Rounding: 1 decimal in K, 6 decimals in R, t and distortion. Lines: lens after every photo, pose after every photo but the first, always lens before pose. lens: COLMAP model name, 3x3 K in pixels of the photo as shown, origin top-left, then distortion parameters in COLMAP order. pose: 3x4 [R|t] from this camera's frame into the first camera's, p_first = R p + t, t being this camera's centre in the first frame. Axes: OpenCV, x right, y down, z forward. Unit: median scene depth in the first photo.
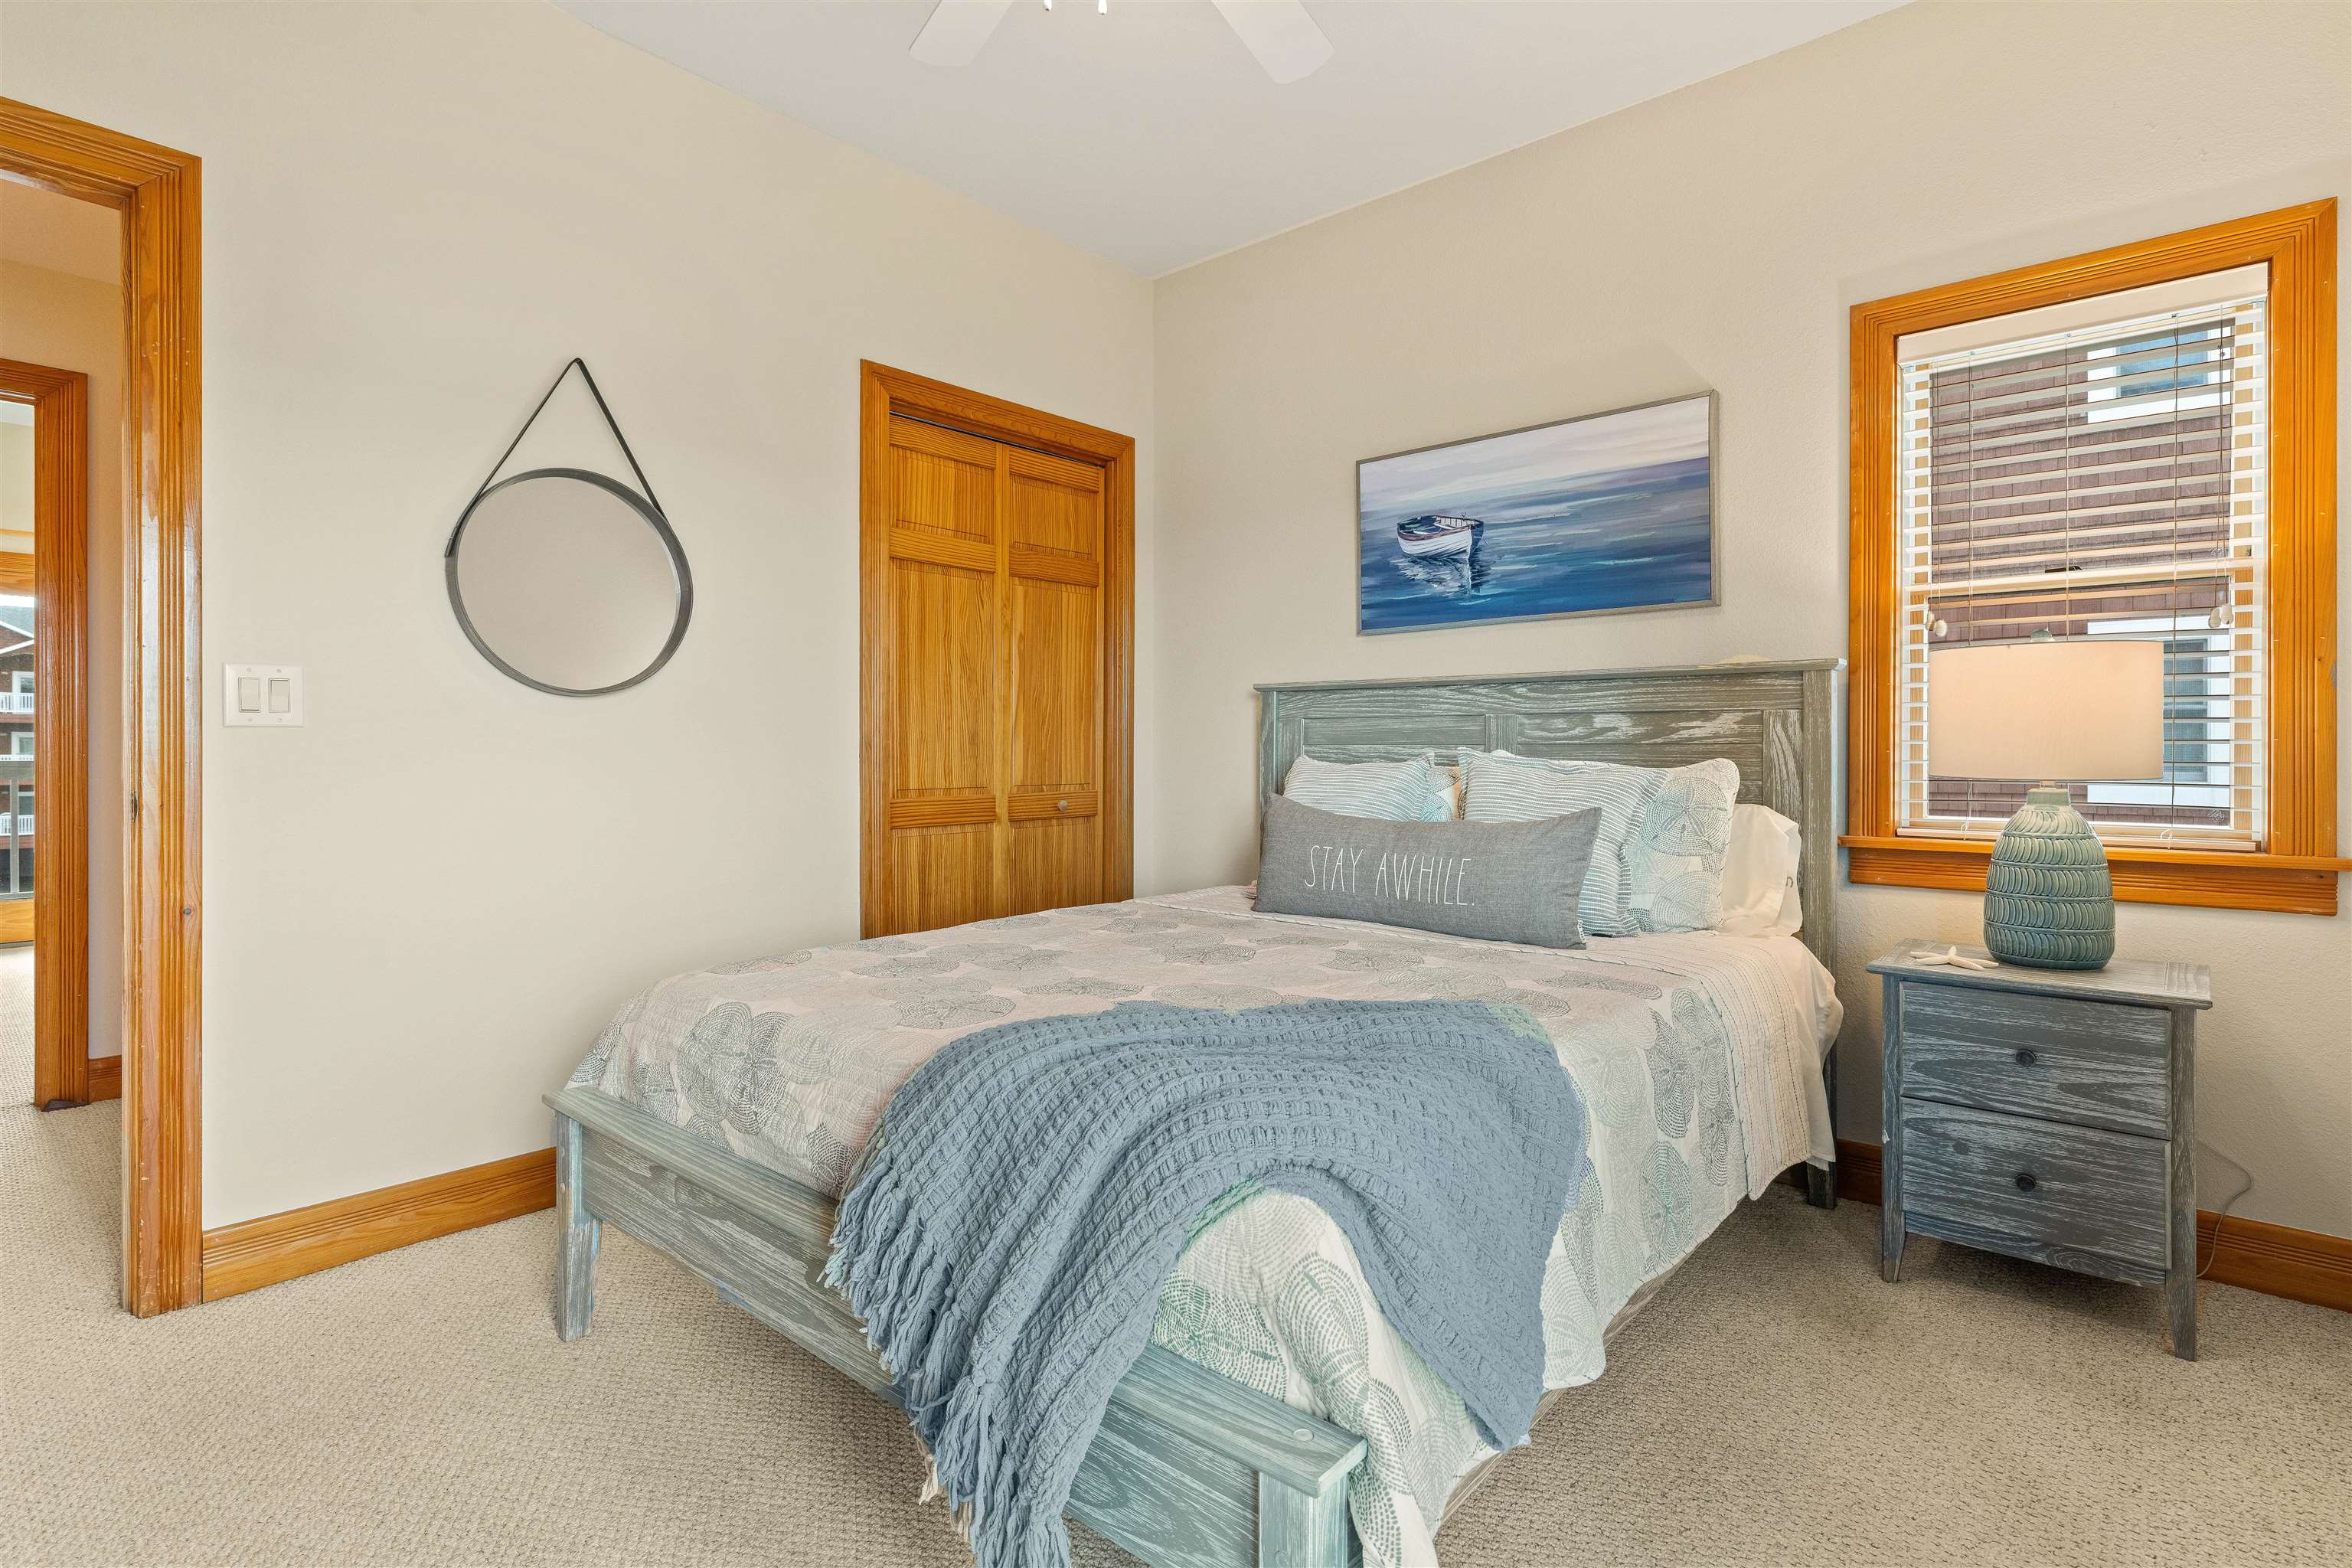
lens RADIAL K [[1144.4, 0, 1174.5], [0, 1144.4, 743.0], [0, 0, 1]] dist [0.002767, 0.000935]
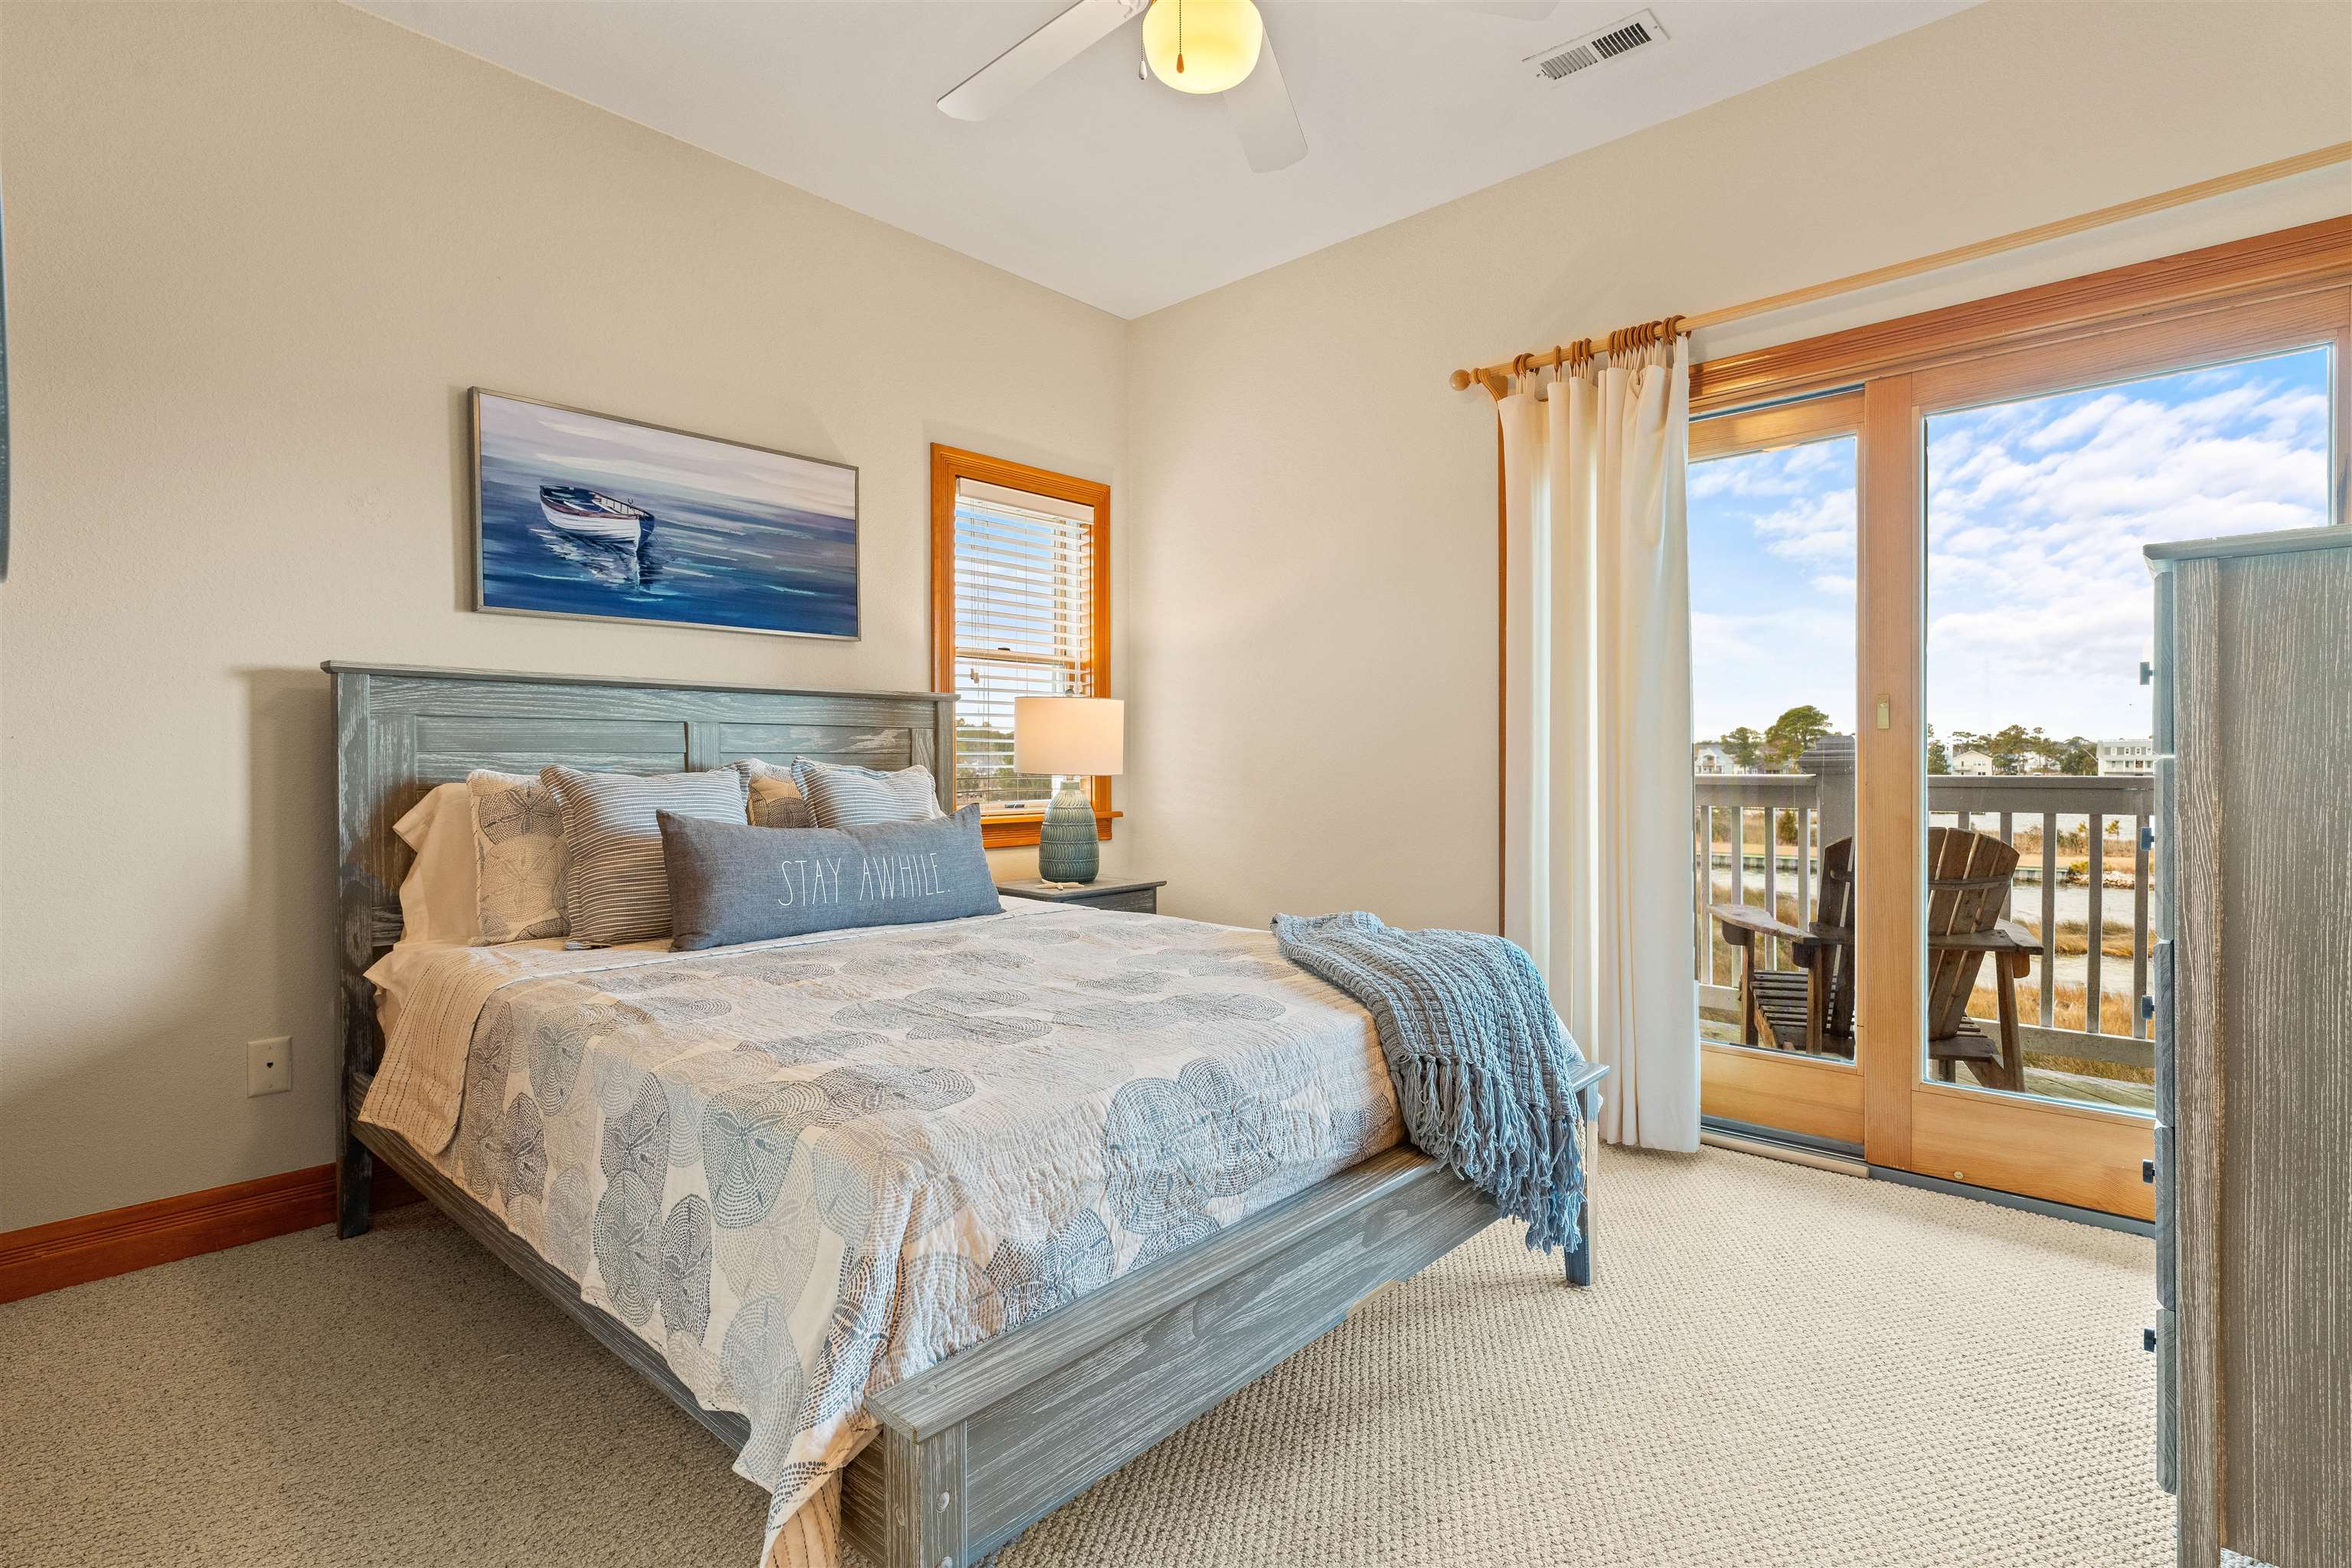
lens RADIAL K [[1141.3, 0, 1182.5], [0, 1141.3, 766.5], [0, 0, 1]] dist [-0.001369, 0.001093]
pose [[0.012329, -0.007128, 0.999899, -0.664989], [-0.004103, 0.999966, 0.007179, 0.003888], [-0.999916, -0.004191, 0.012299, 0.555286]]
